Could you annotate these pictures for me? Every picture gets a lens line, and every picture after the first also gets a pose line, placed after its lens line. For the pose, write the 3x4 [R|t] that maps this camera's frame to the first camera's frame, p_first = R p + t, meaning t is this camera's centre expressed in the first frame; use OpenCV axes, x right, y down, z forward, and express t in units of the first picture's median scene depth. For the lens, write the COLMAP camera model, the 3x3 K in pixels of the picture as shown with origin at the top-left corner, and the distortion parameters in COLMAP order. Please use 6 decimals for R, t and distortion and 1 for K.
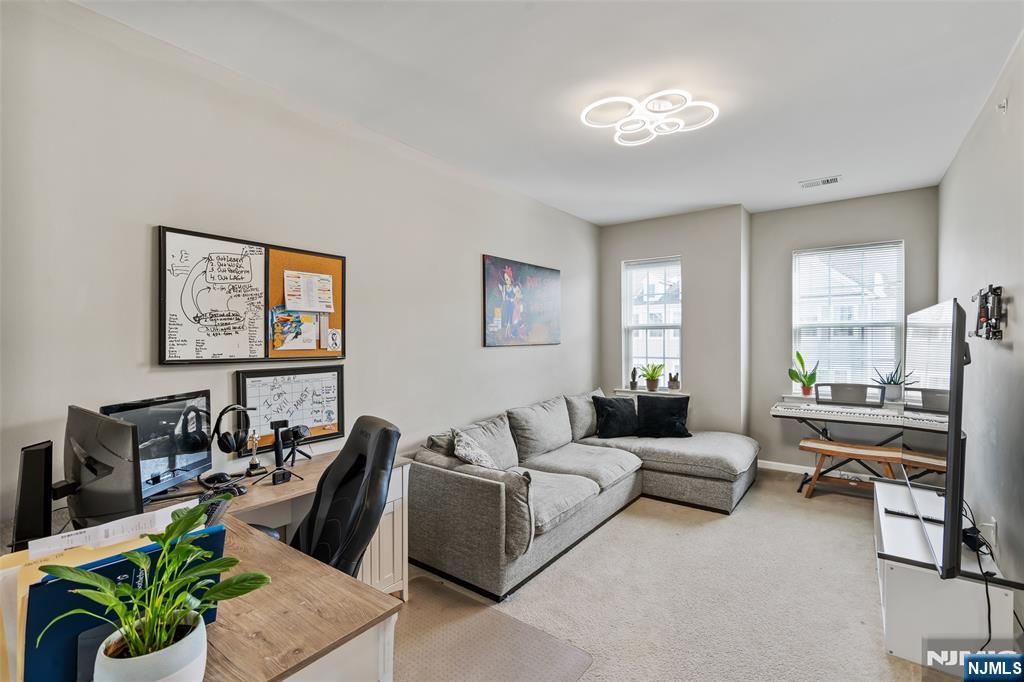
lens RADIAL K [[463.8, 0, 511.8], [0, 463.8, 342.0], [0, 0, 1]] dist [-0.000003, 0.001363]
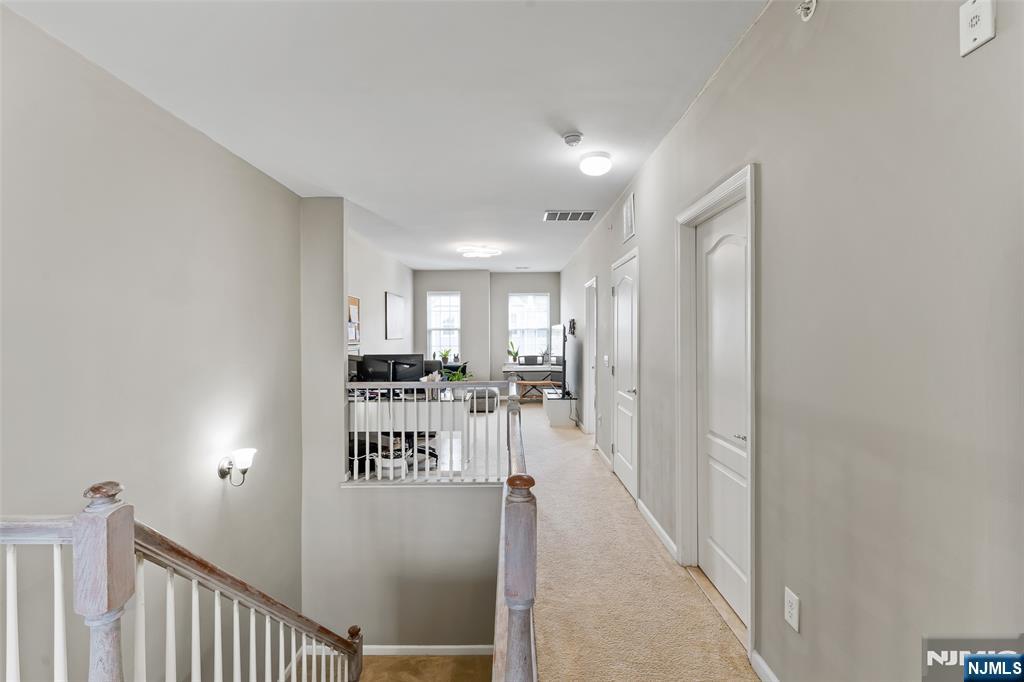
lens RADIAL K [[463.8, 0, 512.3], [0, 463.8, 339.4], [0, 0, 1]] dist [-0.000003, 0.001363]
pose [[0.802540, -0.004750, 0.596579, -0.664136], [0.007060, 0.999974, -0.001537, 0.014556], [-0.596556, 0.005445, 0.802553, -0.724911]]
